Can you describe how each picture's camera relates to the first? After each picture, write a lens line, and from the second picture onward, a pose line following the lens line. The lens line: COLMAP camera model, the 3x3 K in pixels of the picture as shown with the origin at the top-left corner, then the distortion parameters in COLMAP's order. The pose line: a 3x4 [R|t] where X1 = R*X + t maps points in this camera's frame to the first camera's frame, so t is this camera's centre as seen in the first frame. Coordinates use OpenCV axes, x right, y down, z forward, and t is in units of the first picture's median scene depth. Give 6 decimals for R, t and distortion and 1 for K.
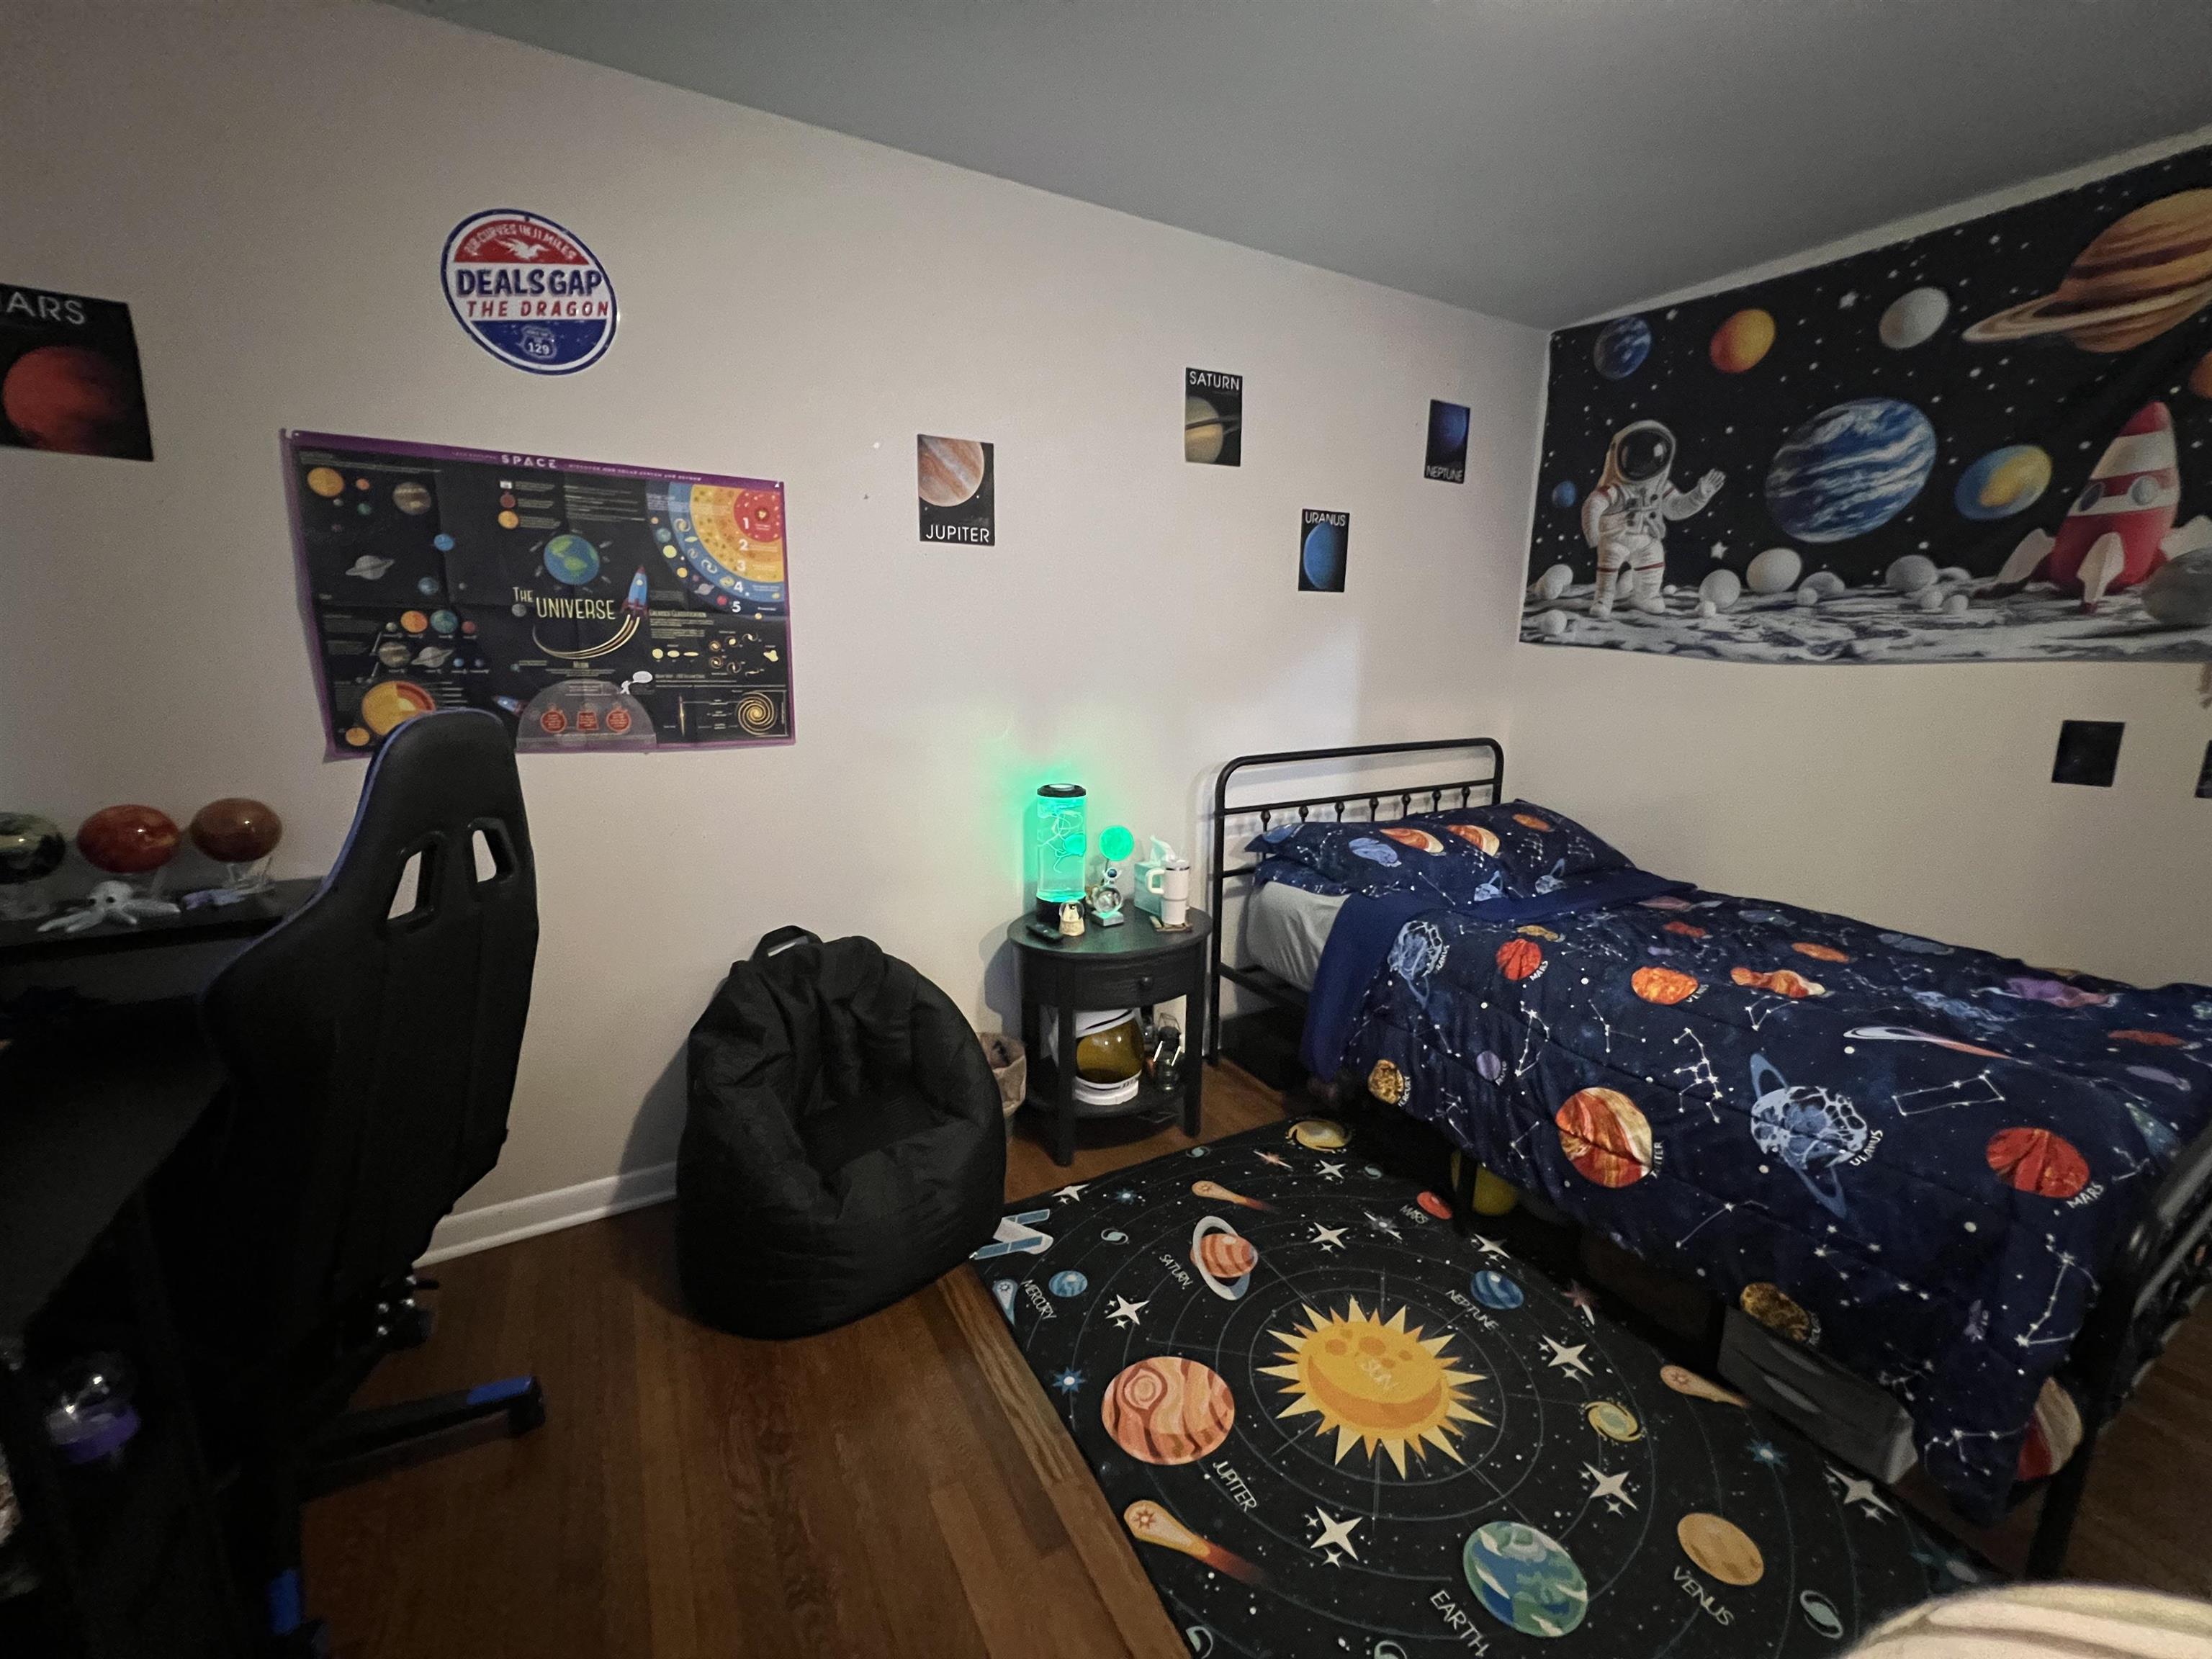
lens RADIAL K [[885.8, 0, 1109.1], [0, 885.8, 827.1], [0, 0, 1]] dist [-0.001611, 0.000905]
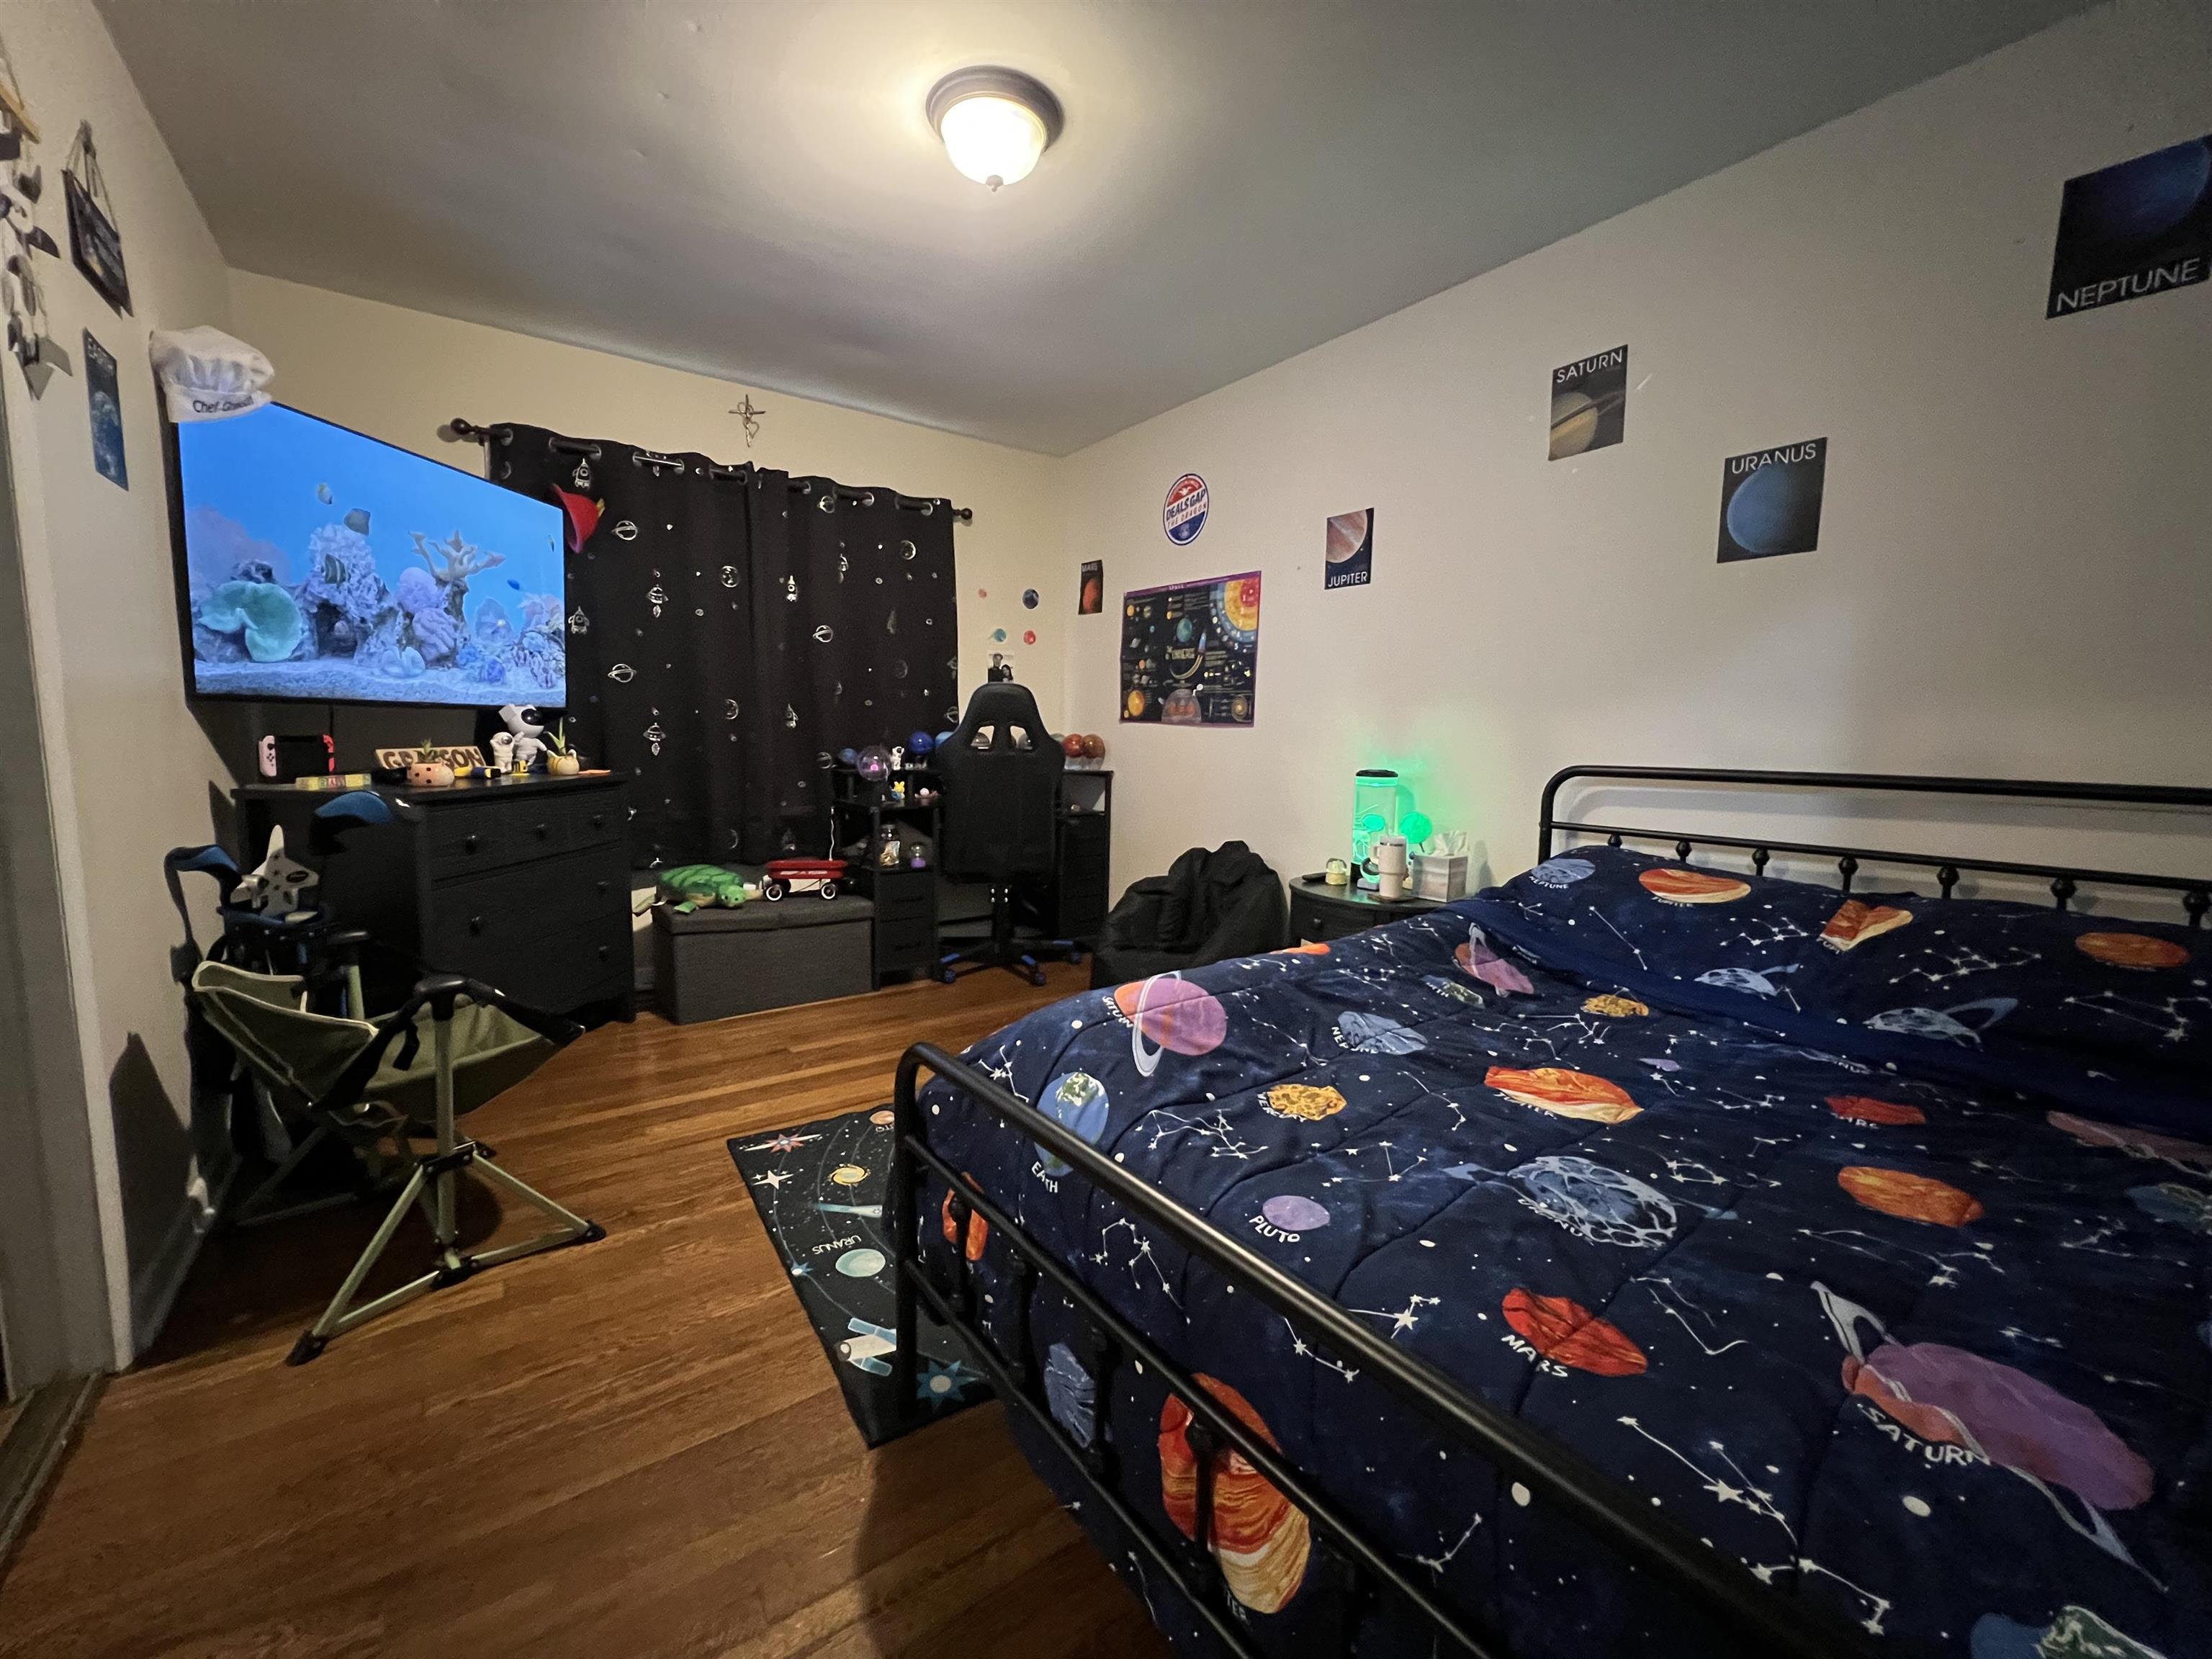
lens RADIAL K [[885.8, 0, 1120.2], [0, 885.8, 827.3], [0, 0, 1]] dist [-0.001611, 0.000905]
pose [[0.123201, 0.097934, -0.987538, 1.257421], [-0.222110, 0.972595, 0.068742, 0.028485], [0.967207, 0.210873, 0.141576, 0.579867]]
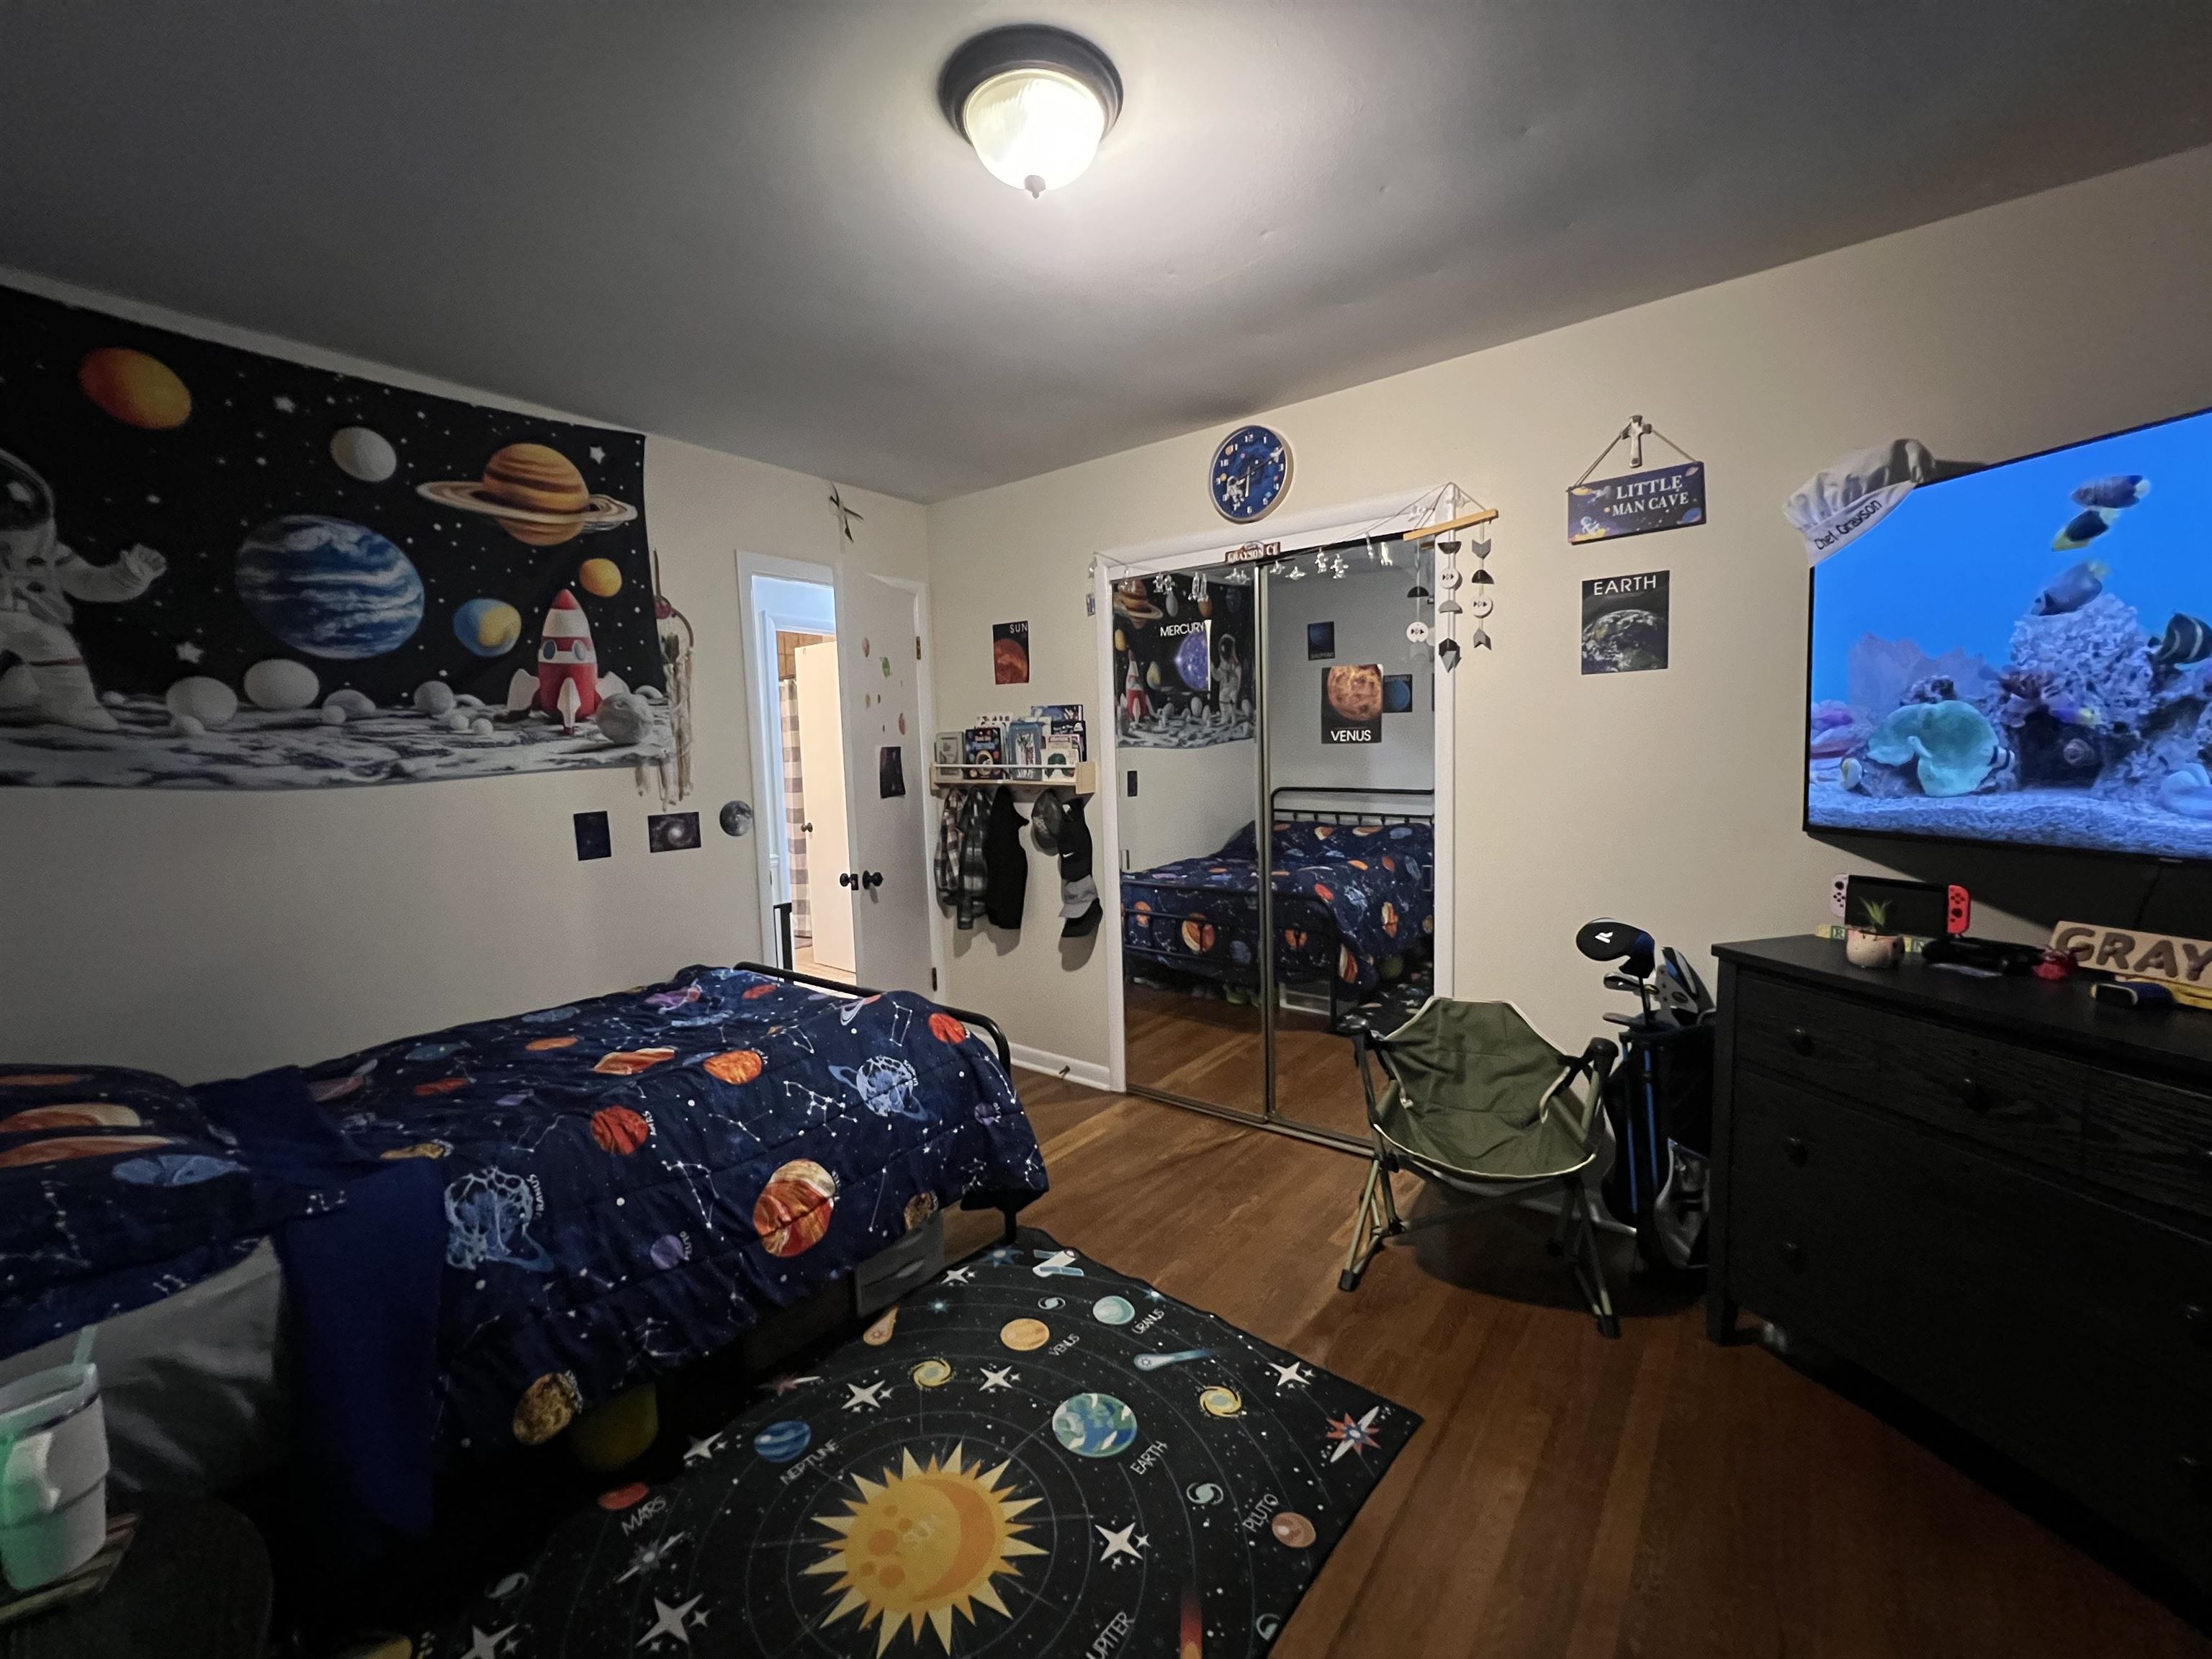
lens RADIAL K [[885.8, 0, 1101.2], [0, 885.8, 825.2], [0, 0, 1]] dist [-0.001611, 0.000905]
pose [[-0.378653, -0.085325, 0.921597, -0.444503], [0.214378, 0.960577, 0.177014, -0.172557], [-0.900369, 0.264597, -0.345434, 0.763954]]
